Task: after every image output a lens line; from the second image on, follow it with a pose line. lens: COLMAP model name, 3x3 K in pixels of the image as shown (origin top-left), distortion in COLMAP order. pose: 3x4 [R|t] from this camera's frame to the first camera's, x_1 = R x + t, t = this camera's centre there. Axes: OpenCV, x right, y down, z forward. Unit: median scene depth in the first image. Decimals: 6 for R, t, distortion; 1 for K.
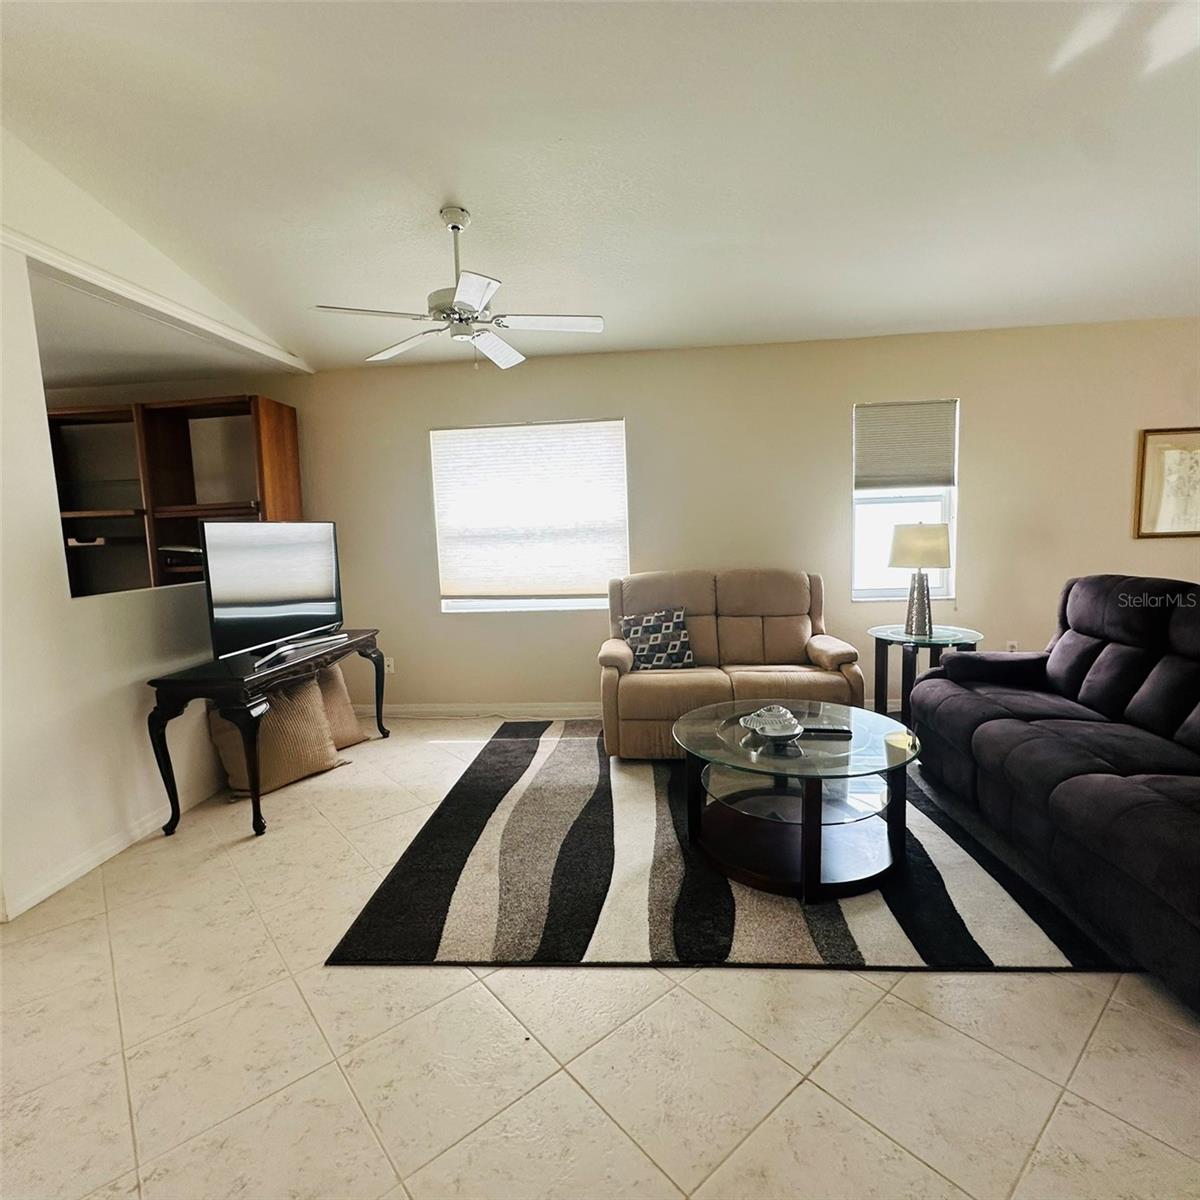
lens RADIAL K [[642.1, 0, 601.1], [0, 642.1, 590.5], [0, 0, 1]] dist [-0.004052, -0.000492]
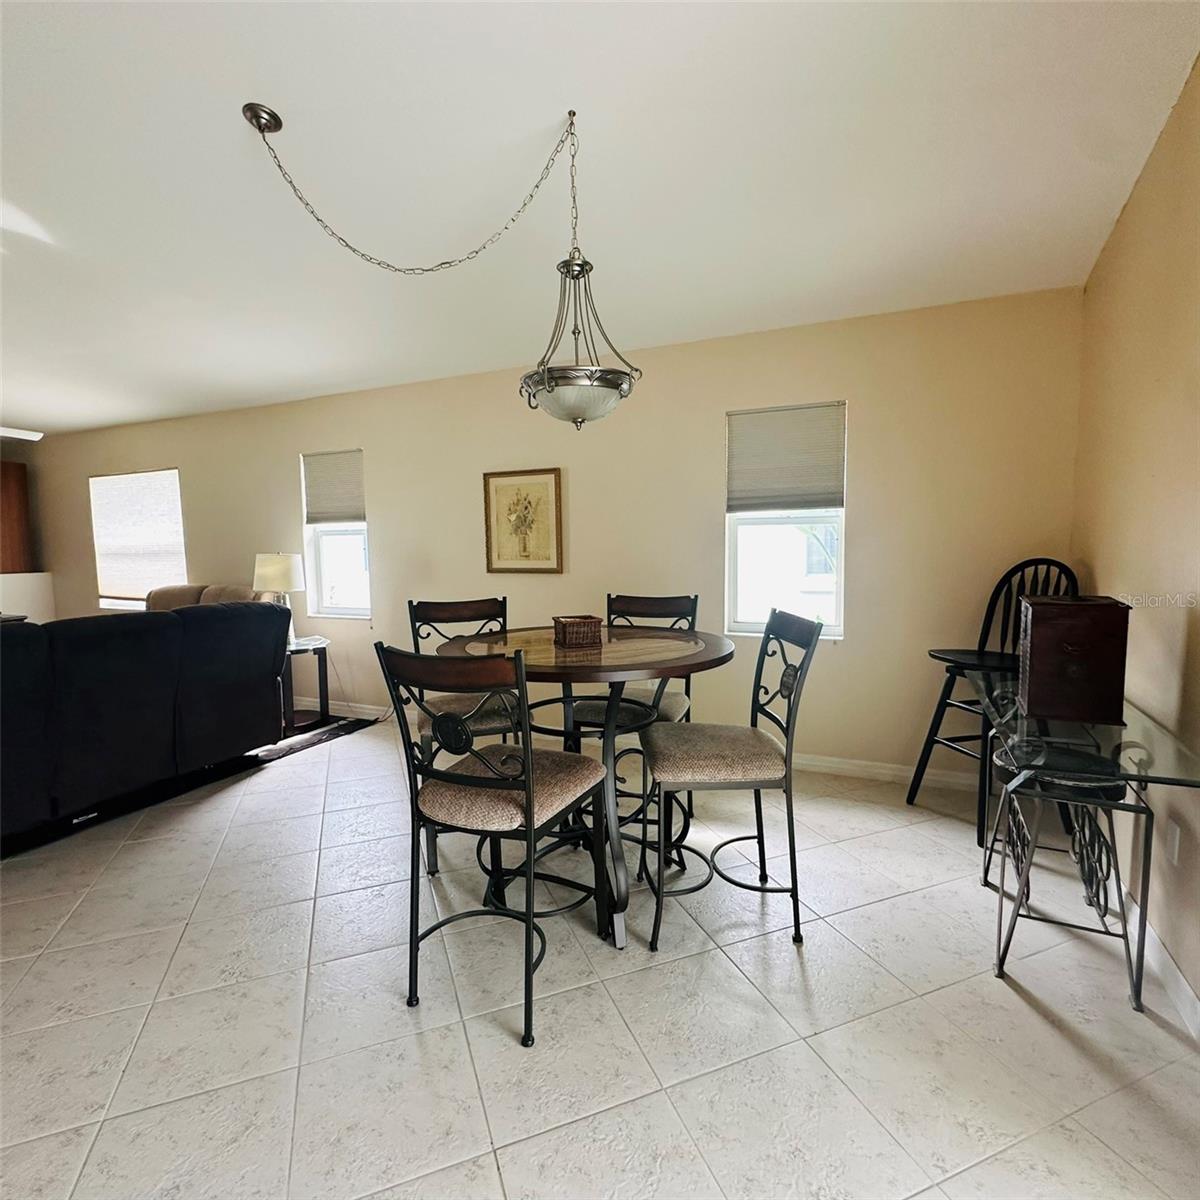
lens RADIAL K [[642.1, 0, 606.2], [0, 642.1, 589.2], [0, 0, 1]] dist [-0.004052, -0.000492]
pose [[0.945461, 0.044536, -0.322676, 1.349863], [-0.049793, 0.998727, -0.008052, -0.053552], [0.321907, 0.023680, 0.946475, 0.037360]]
